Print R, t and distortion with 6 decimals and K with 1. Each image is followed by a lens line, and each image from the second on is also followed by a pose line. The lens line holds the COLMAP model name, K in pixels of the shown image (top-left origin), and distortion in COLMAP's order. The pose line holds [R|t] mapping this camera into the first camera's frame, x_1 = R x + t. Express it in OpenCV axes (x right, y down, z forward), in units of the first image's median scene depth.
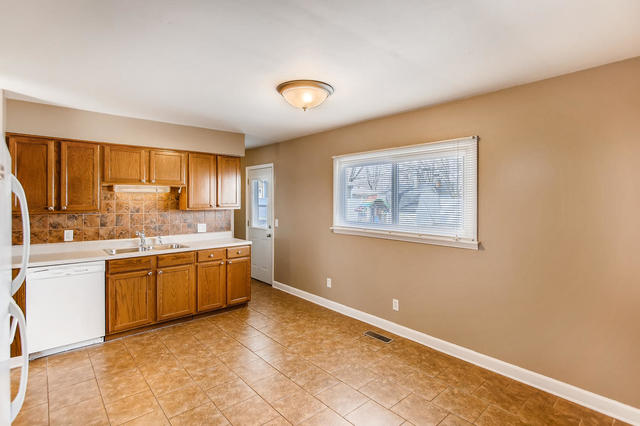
lens RADIAL K [[310.3, 0, 325.5], [0, 310.3, 199.9], [0, 0, 1]] dist [-0.005394, 0.000989]
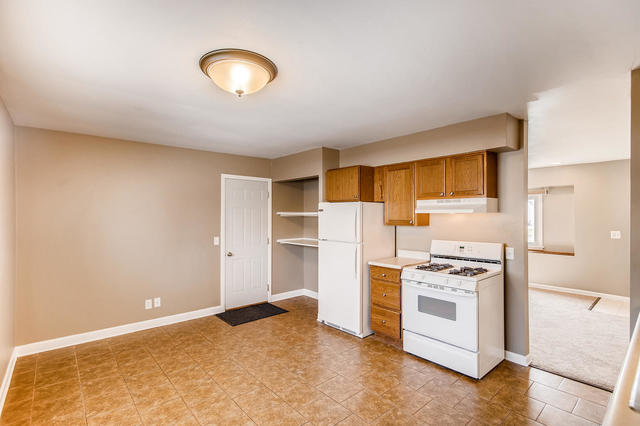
lens RADIAL K [[310.3, 0, 320.1], [0, 310.3, 213.9], [0, 0, 1]] dist [-0.005394, 0.000989]
pose [[-0.999830, -0.000817, 0.018415, -0.206147], [-0.000921, 0.999984, -0.005654, 0.002904], [-0.018411, -0.005670, -0.999814, 1.322368]]
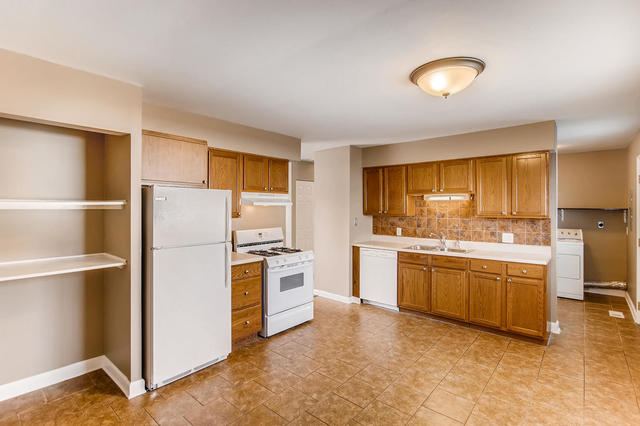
lens RADIAL K [[310.3, 0, 317.3], [0, 310.3, 207.0], [0, 0, 1]] dist [-0.005394, 0.000989]
pose [[0.133759, -0.000696, -0.991014, 0.533231], [-0.000365, 1.000000, -0.000751, 0.001701], [0.991014, 0.000463, 0.133759, 0.419442]]
